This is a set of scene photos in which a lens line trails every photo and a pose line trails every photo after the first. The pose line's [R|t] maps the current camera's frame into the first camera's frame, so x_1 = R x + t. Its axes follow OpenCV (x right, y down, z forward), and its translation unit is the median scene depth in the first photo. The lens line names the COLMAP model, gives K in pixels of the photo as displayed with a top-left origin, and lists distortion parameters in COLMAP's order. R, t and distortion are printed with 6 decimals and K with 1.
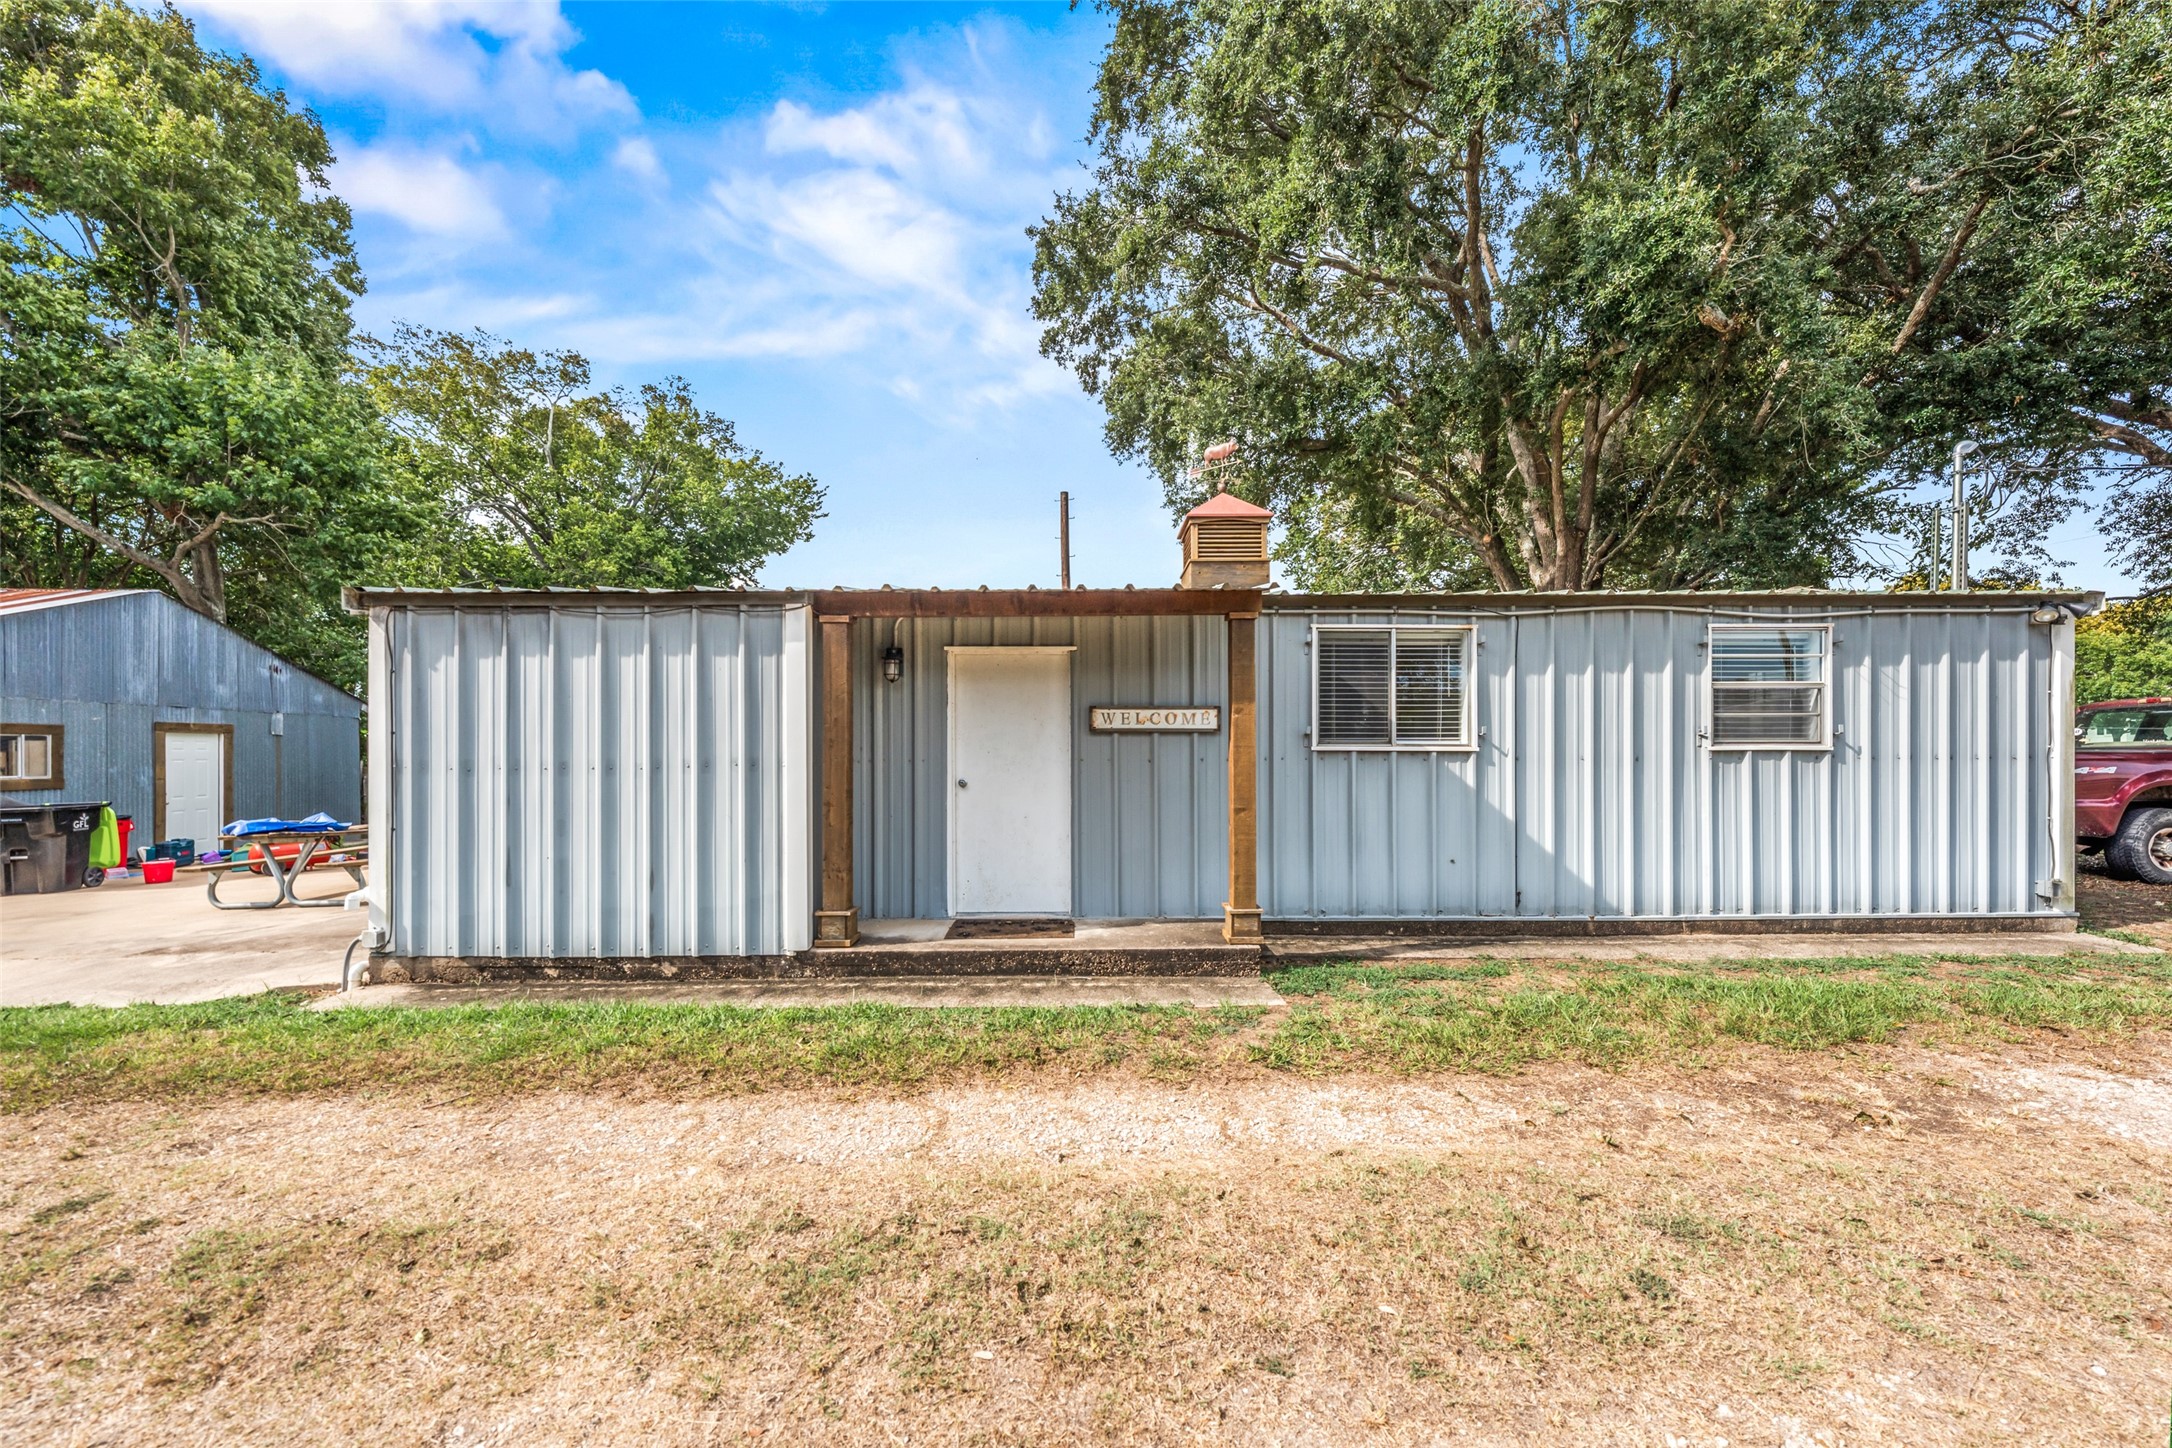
lens RADIAL K [[810.1, 0, 1074.6], [0, 810.1, 712.4], [0, 0, 1]] dist [-0.001721, 0.000041]
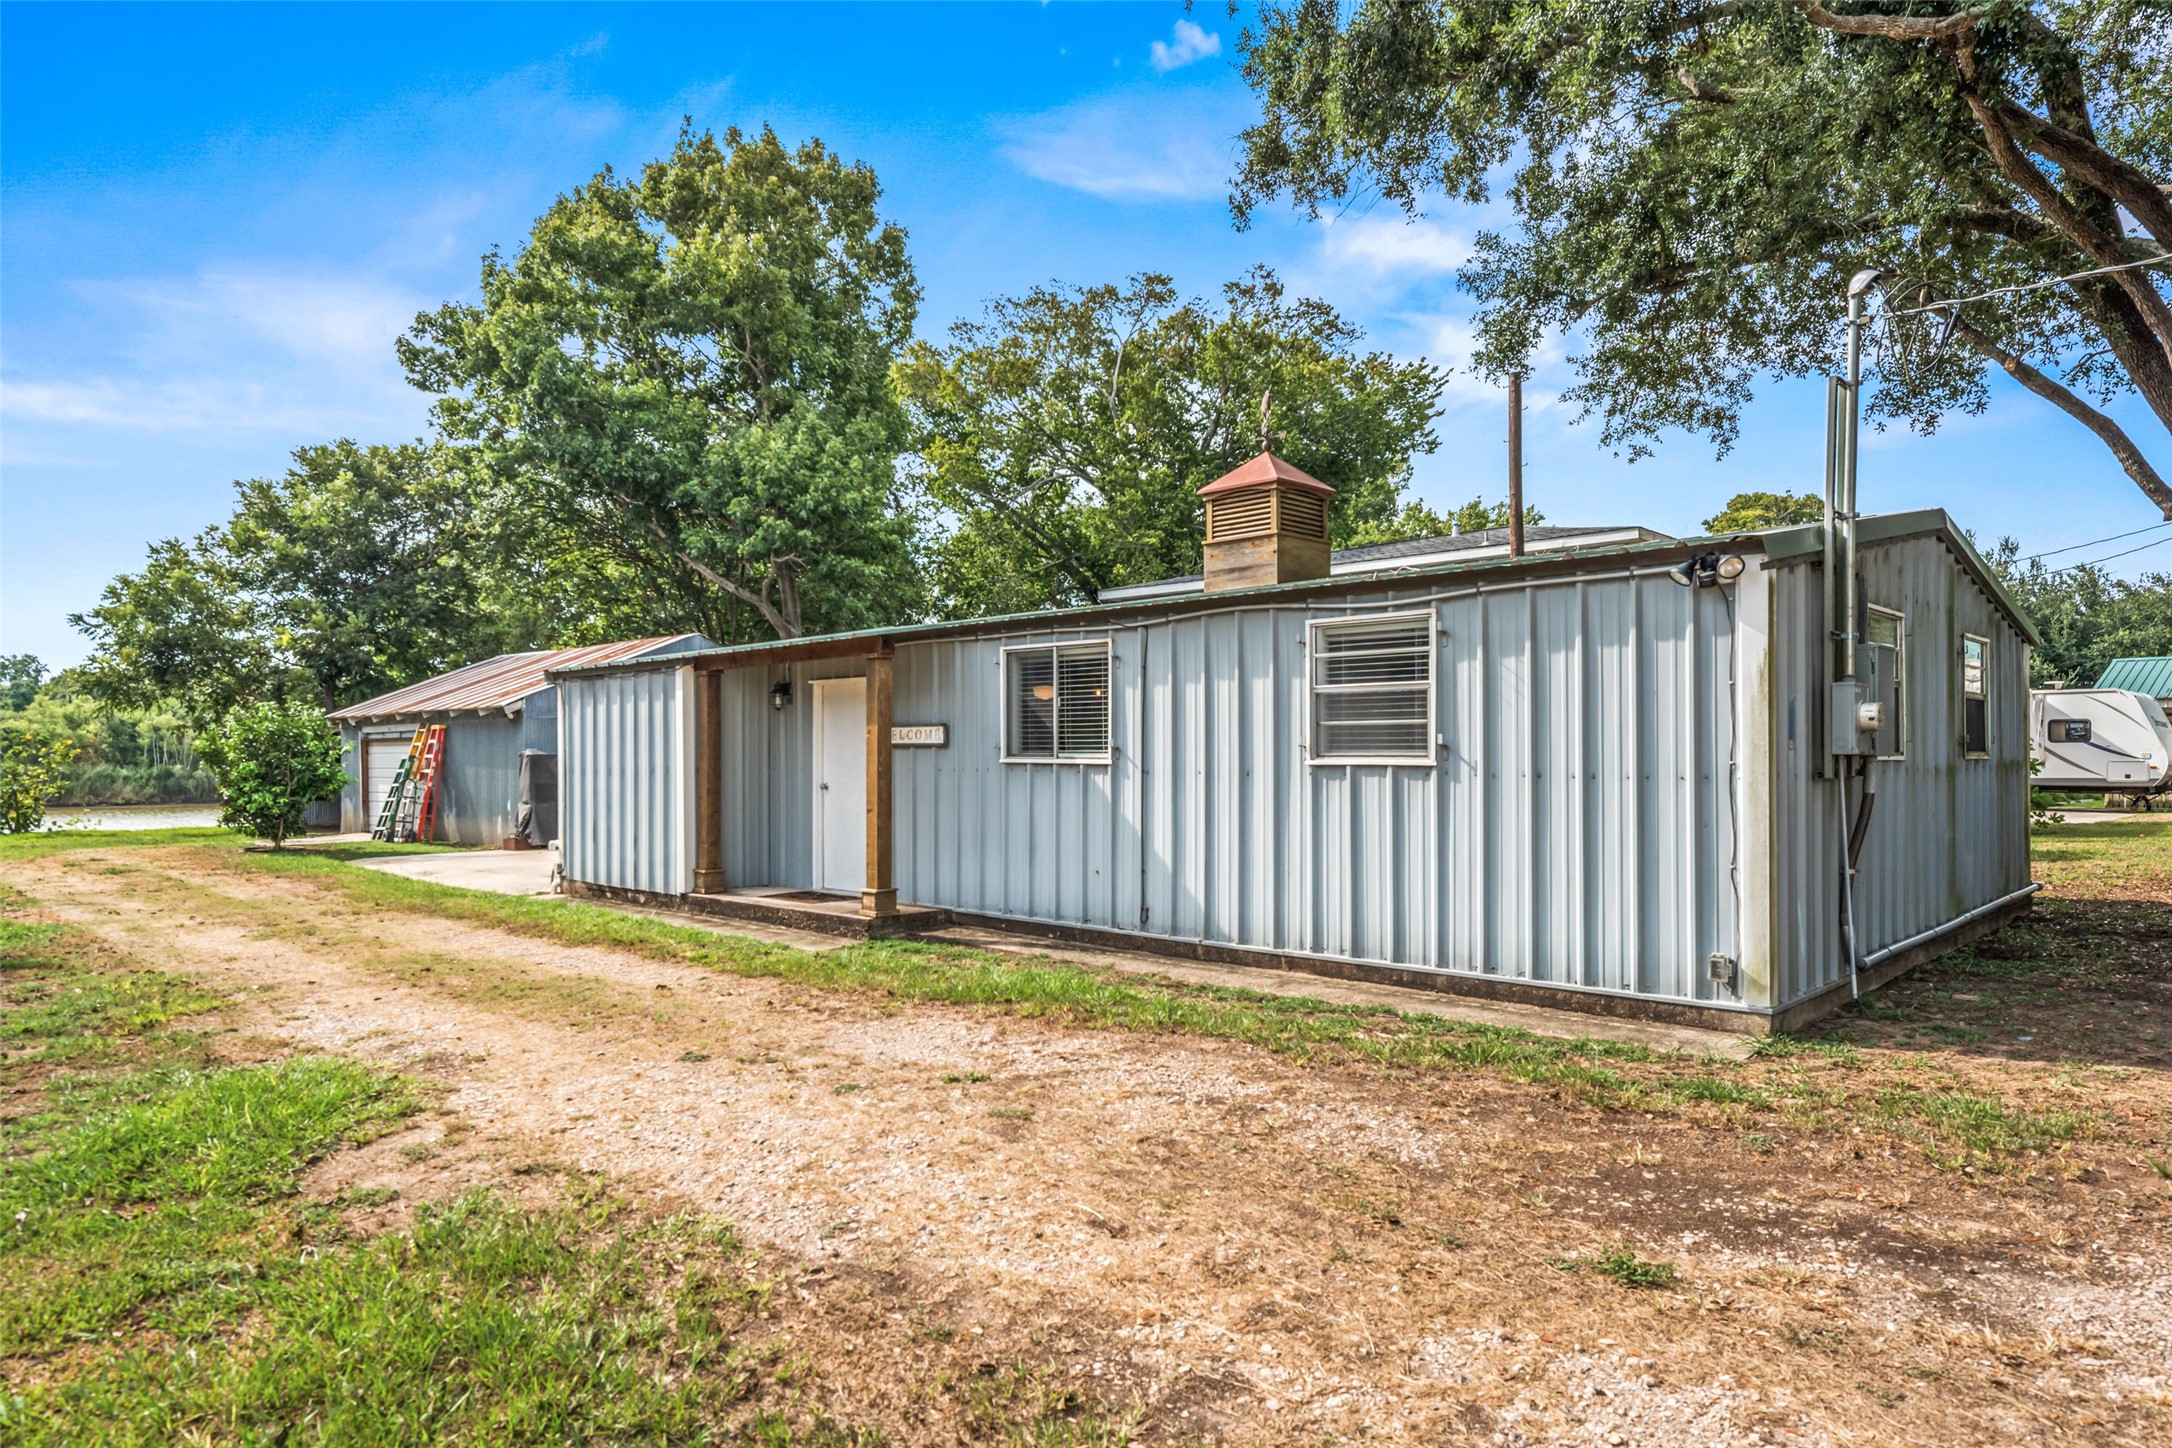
lens RADIAL K [[1402.5, 0, 1085.2], [0, 1402.5, 754.4], [0, 0, 1]] dist [0.025555, -0.000470]
pose [[0.685713, -0.000521, -0.727872, 1.716181], [0.033698, 0.998950, 0.031031, -0.018625], [0.727092, -0.045806, 0.685010, -0.204539]]
